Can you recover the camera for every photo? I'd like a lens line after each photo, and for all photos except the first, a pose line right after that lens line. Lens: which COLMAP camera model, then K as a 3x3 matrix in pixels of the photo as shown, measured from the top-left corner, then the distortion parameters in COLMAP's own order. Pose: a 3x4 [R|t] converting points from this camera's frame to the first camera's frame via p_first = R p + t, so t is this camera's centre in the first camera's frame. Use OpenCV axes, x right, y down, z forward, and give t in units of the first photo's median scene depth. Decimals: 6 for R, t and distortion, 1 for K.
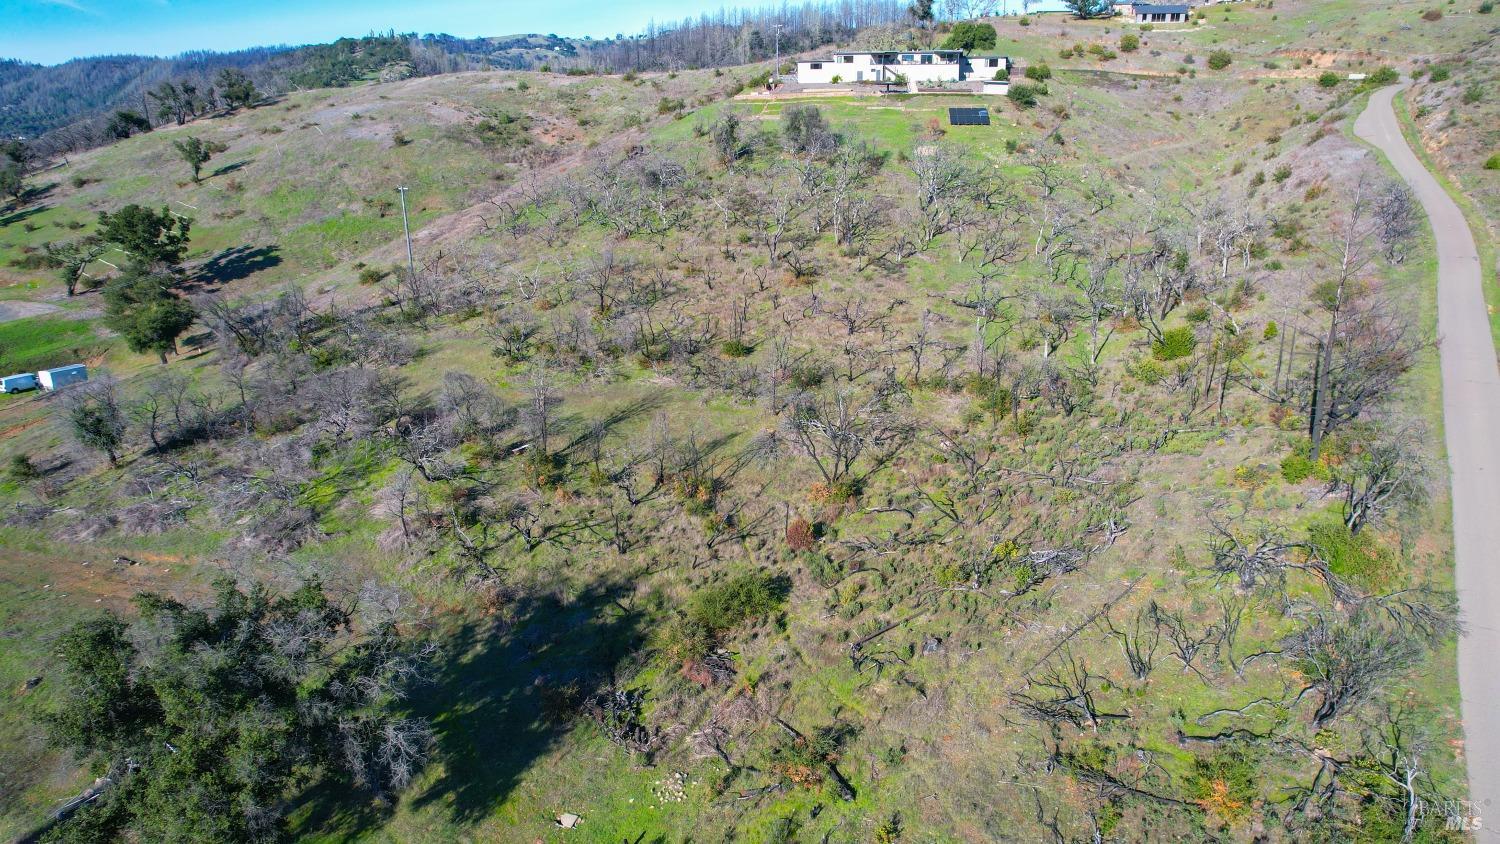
lens RADIAL K [[960.5, 0, 770.2], [0, 960.5, 428.2], [0, 0, 1]] dist [-0.081553, 0.073203]
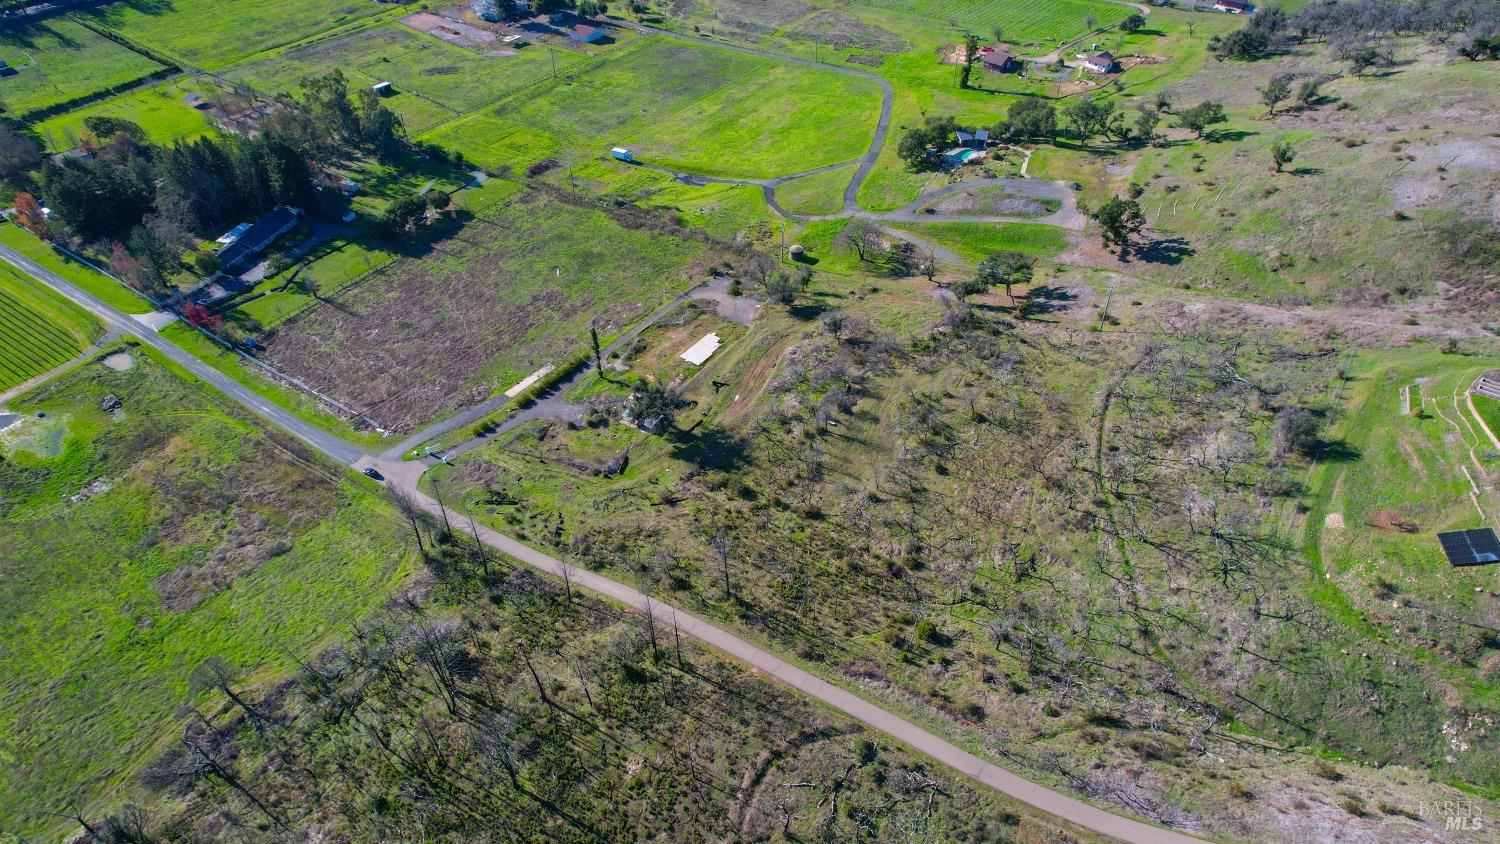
lens RADIAL K [[960.5, 0, 770.2], [0, 960.5, 428.2], [0, 0, 1]] dist [-0.081553, 0.073203]
pose [[-0.057365, 0.668737, -0.741282, 1.191464], [-0.291563, 0.698914, 0.653078, -1.130507], [0.954830, 0.253594, 0.154886, 0.261873]]
